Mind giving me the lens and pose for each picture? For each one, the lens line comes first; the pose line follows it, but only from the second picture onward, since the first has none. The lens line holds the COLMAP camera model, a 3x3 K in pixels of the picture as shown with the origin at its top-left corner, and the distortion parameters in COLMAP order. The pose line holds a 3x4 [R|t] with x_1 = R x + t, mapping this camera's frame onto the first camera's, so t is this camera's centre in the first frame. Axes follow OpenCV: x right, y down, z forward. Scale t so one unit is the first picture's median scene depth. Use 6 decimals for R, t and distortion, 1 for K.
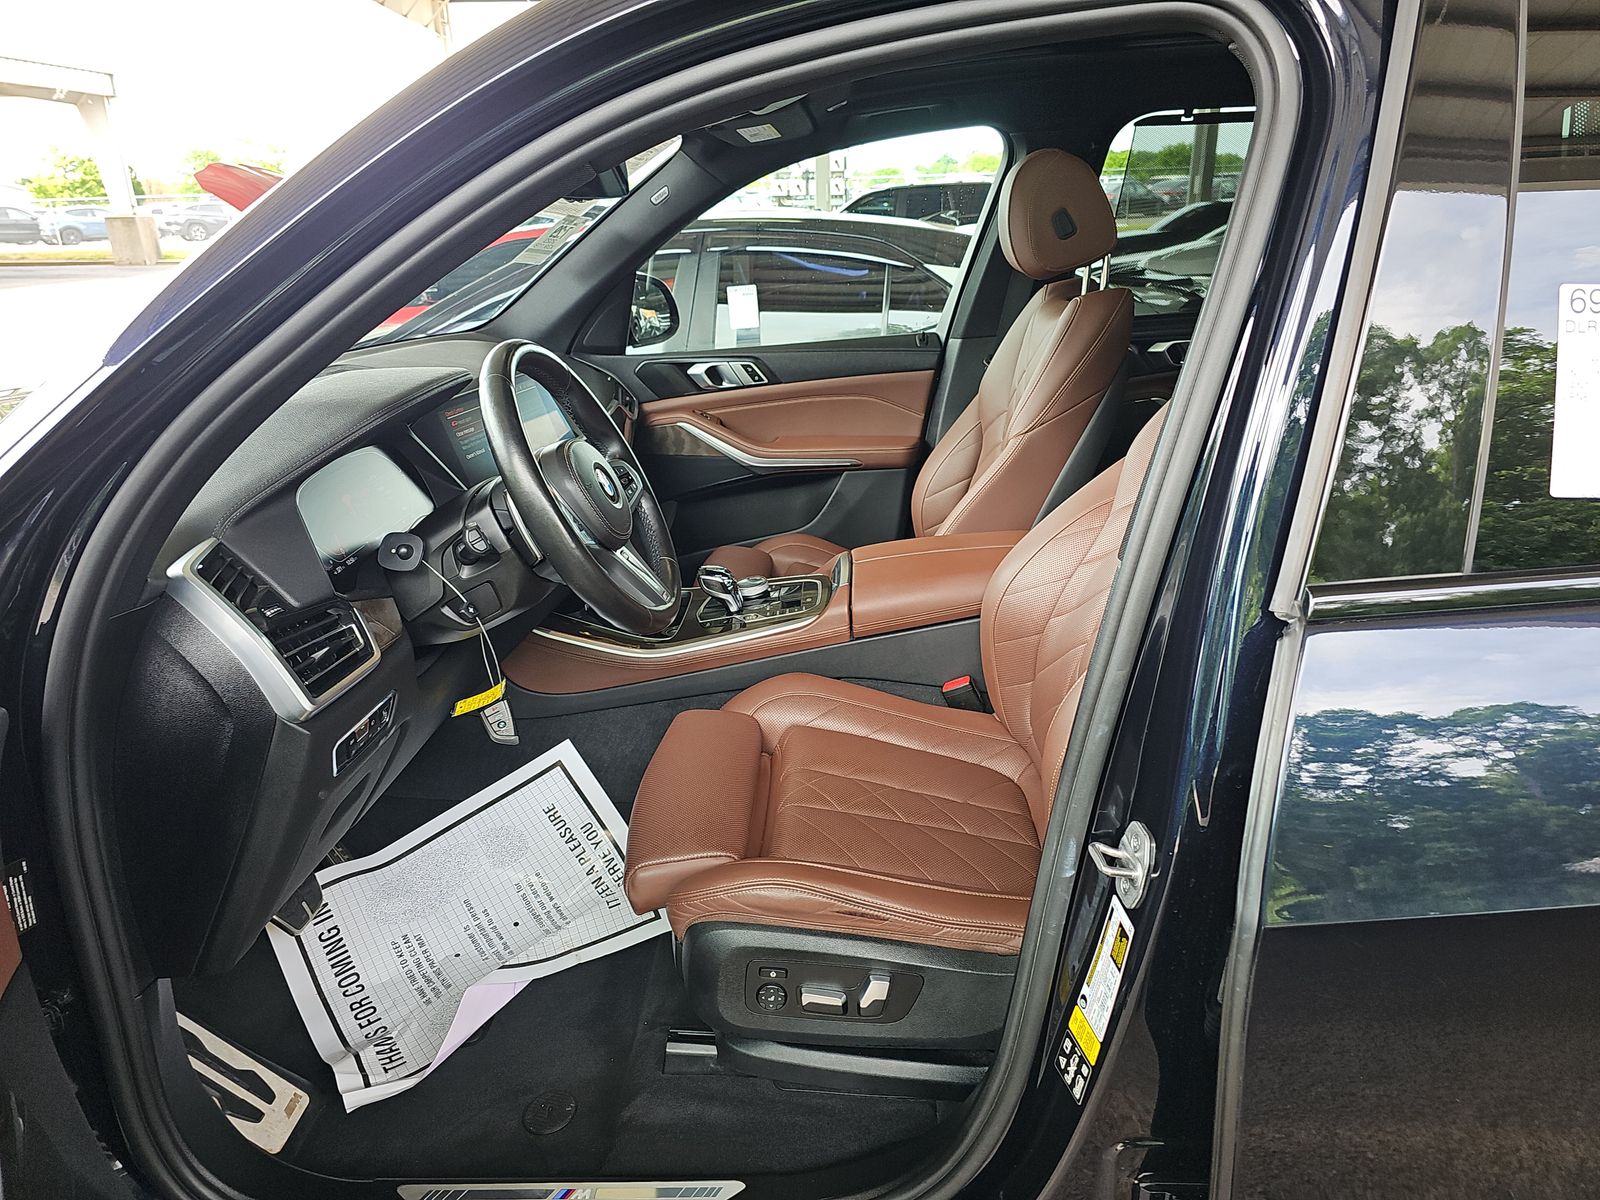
lens RADIAL K [[1108.2, 0, 800.0], [0, 1108.2, 600.0], [0, 0, 1]] dist [0.029950, -0.000156]
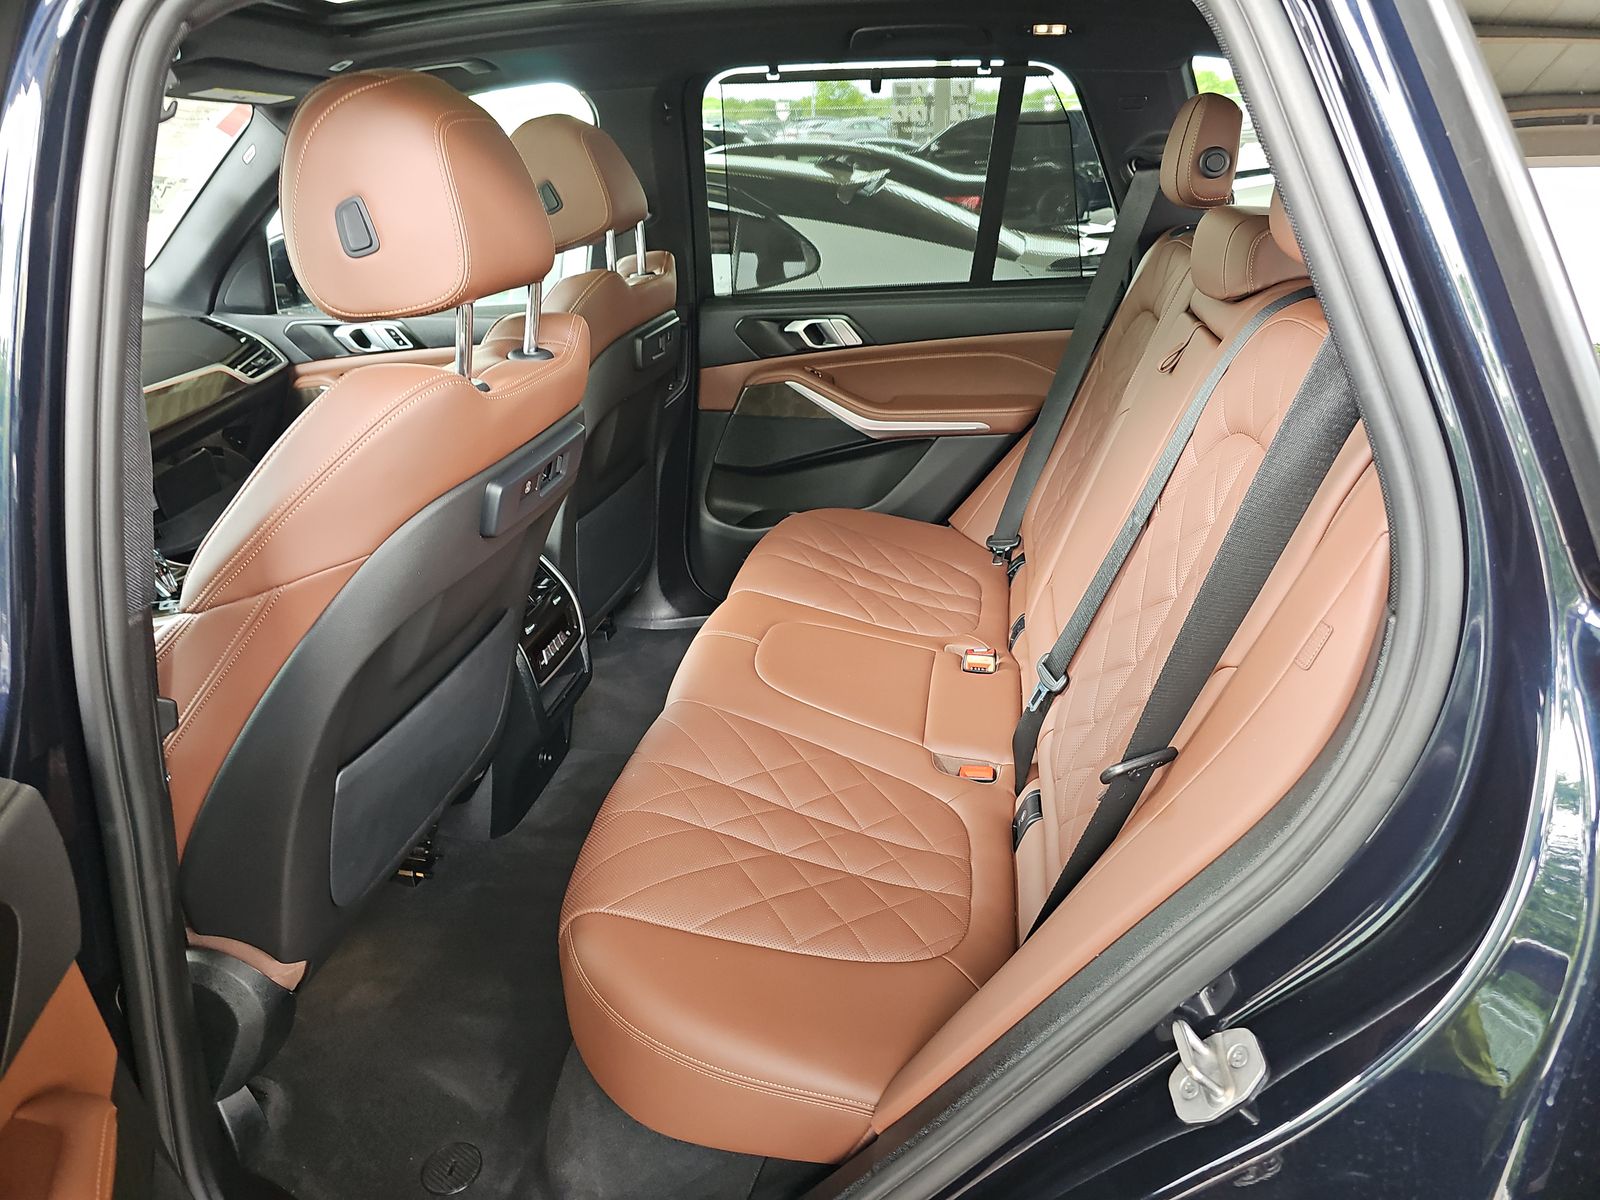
lens RADIAL K [[1155.2, 0, 800.0], [0, 1155.2, 600.0], [0, 0, 1]] dist [-0.000525, 0.000041]
pose [[0.987041, 0.065556, -0.146467, 0.462114], [-0.061477, 0.997589, 0.032214, -0.029797], [0.148226, -0.022792, 0.988691, 0.050167]]
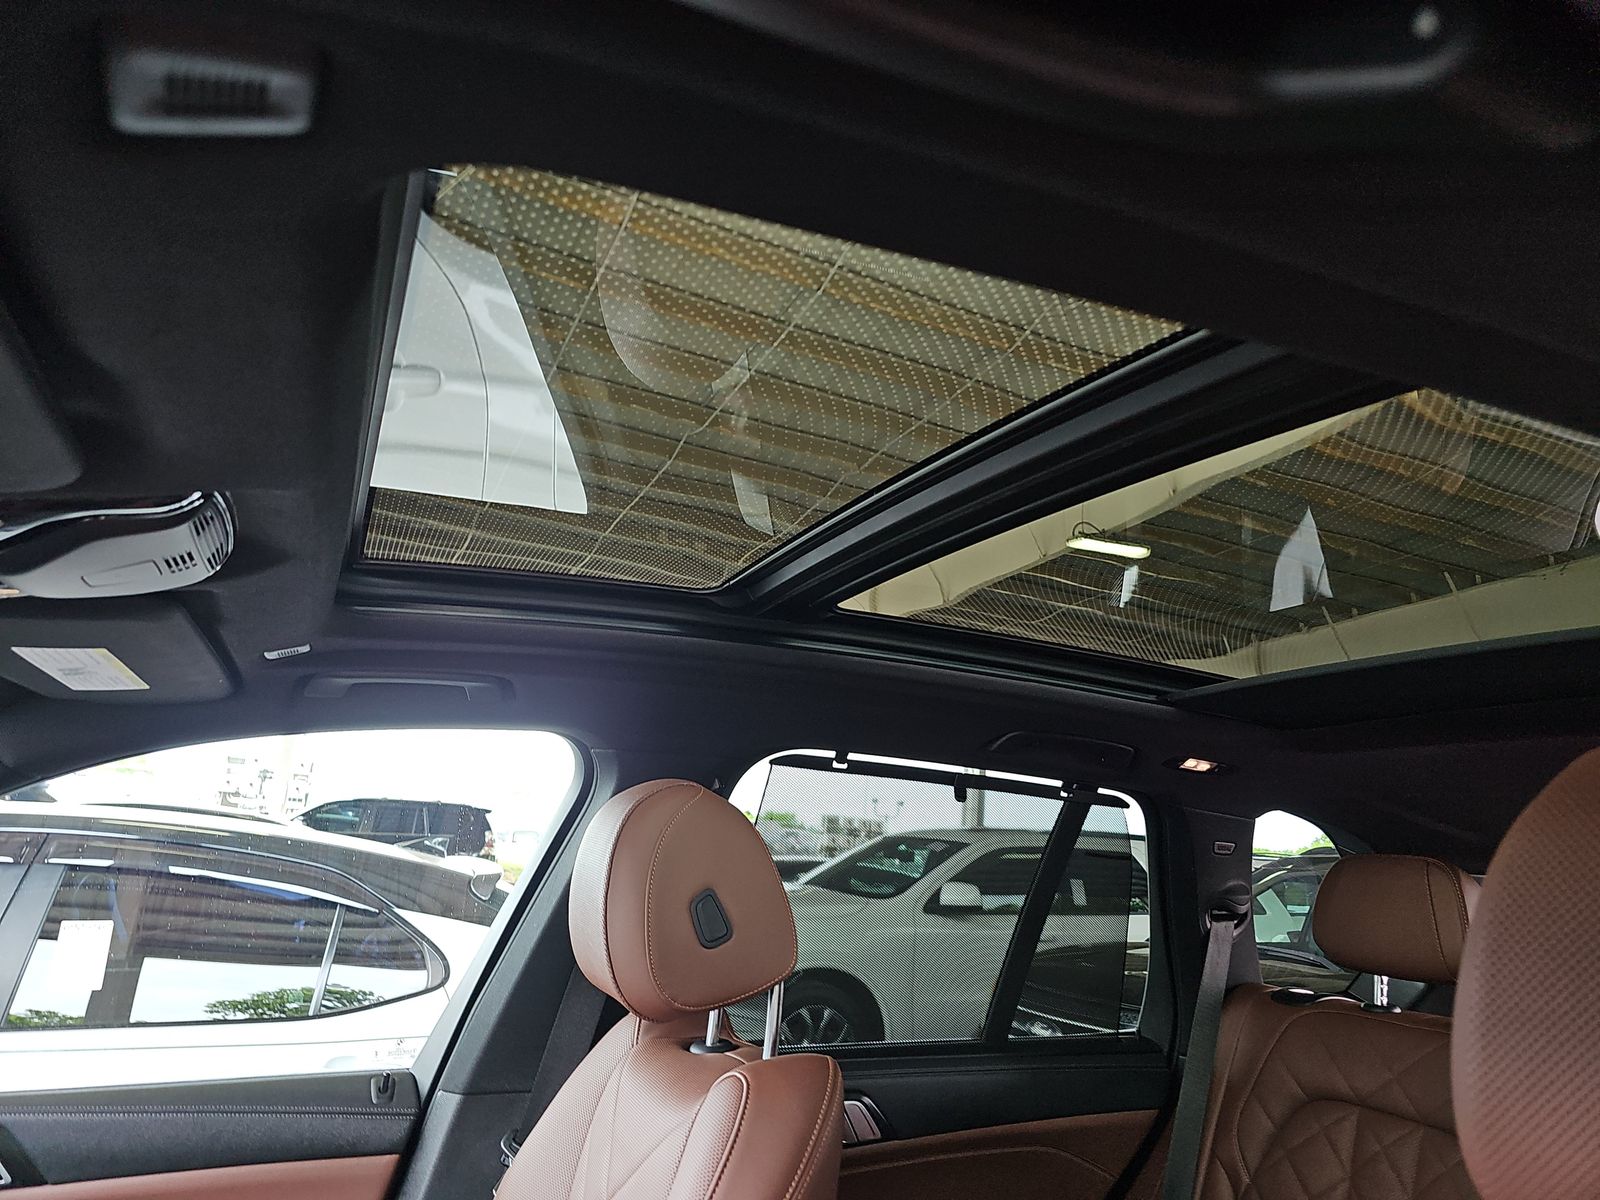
lens RADIAL K [[1108.2, 0, 800.0], [0, 1108.2, 600.0], [0, 0, 1]] dist [0.029950, -0.000156]
pose [[0.894622, 0.192066, 0.403437, 0.027632], [0.046061, 0.858450, -0.510825, -0.148804], [-0.444442, 0.475578, 0.759142, 0.388239]]
